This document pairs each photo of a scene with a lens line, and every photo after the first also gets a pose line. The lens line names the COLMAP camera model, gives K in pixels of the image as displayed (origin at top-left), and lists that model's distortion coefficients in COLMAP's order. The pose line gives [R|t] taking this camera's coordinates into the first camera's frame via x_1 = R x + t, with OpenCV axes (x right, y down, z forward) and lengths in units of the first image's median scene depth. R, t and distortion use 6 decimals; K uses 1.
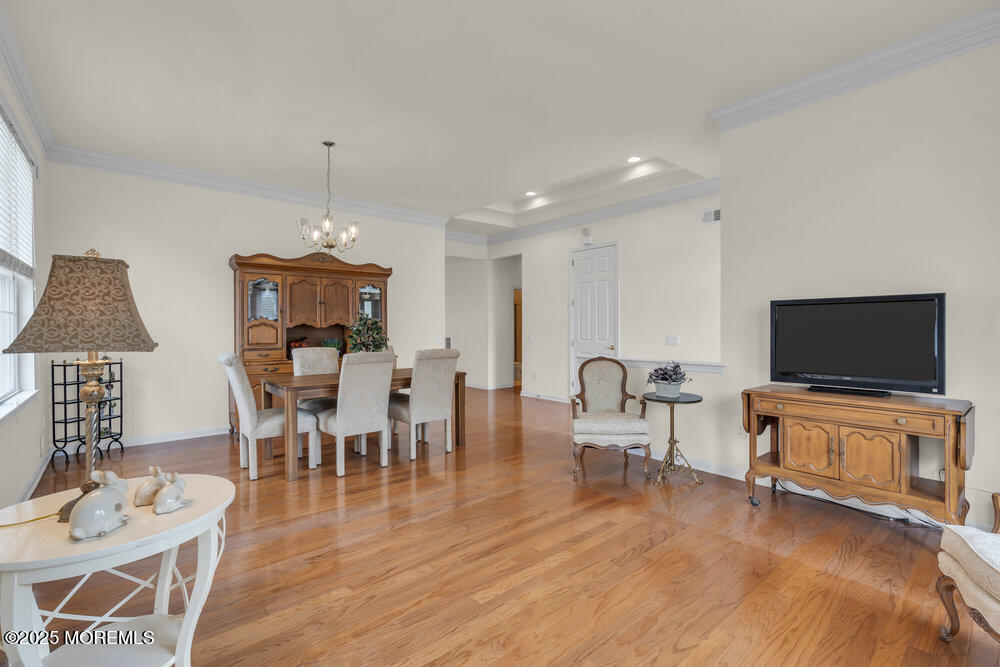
lens RADIAL K [[448.6, 0, 500.2], [0, 448.6, 330.3], [0, 0, 1]] dist [-0.001519, 0.001117]
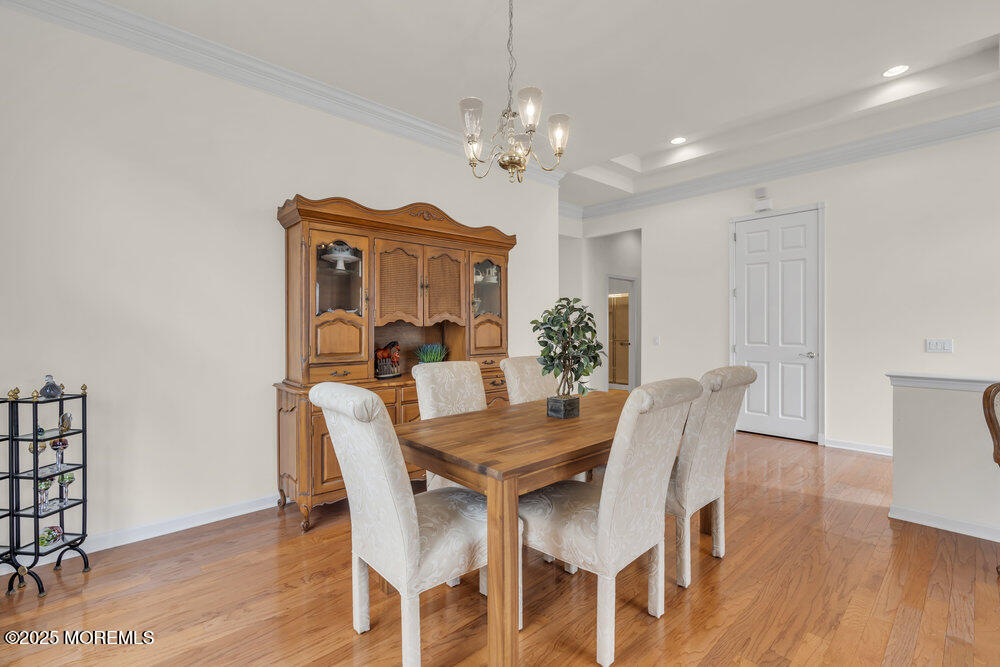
lens RADIAL K [[448.6, 0, 501.7], [0, 448.6, 330.3], [0, 0, 1]] dist [-0.001519, 0.001117]
pose [[0.999011, -0.000403, 0.044457, -0.325722], [0.000393, 1.000000, 0.000244, -0.000669], [-0.044457, -0.000226, 0.999011, 0.388422]]
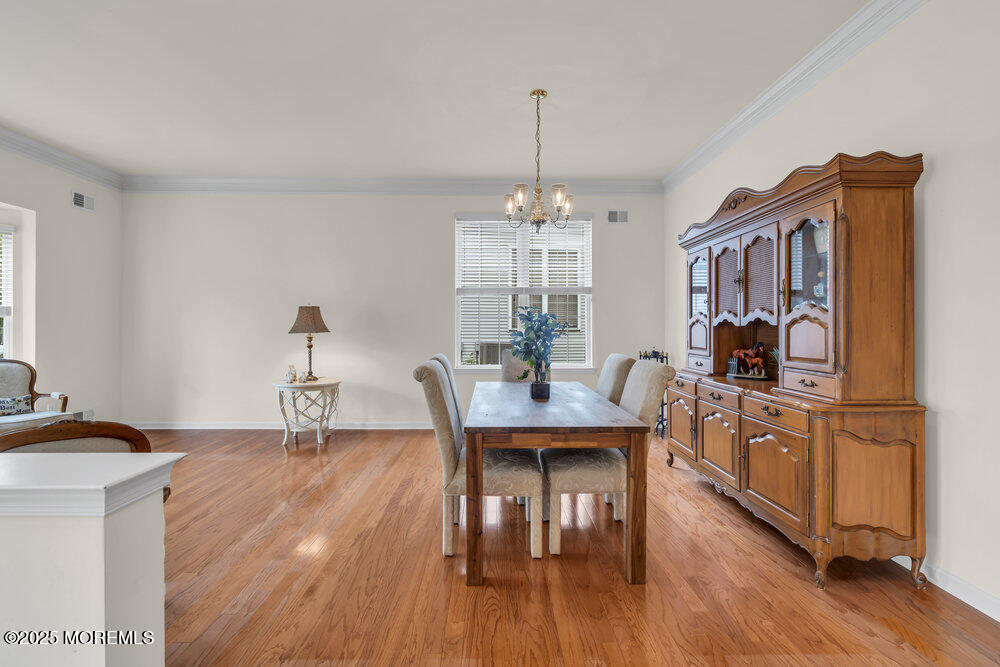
lens RADIAL K [[448.6, 0, 501.4], [0, 448.6, 329.3], [0, 0, 1]] dist [-0.001519, 0.001117]
pose [[-0.629247, 0.004623, -0.777192, 0.225328], [-0.003995, 0.999950, 0.009183, -0.006238], [0.777195, 0.008884, -0.629197, 1.146918]]
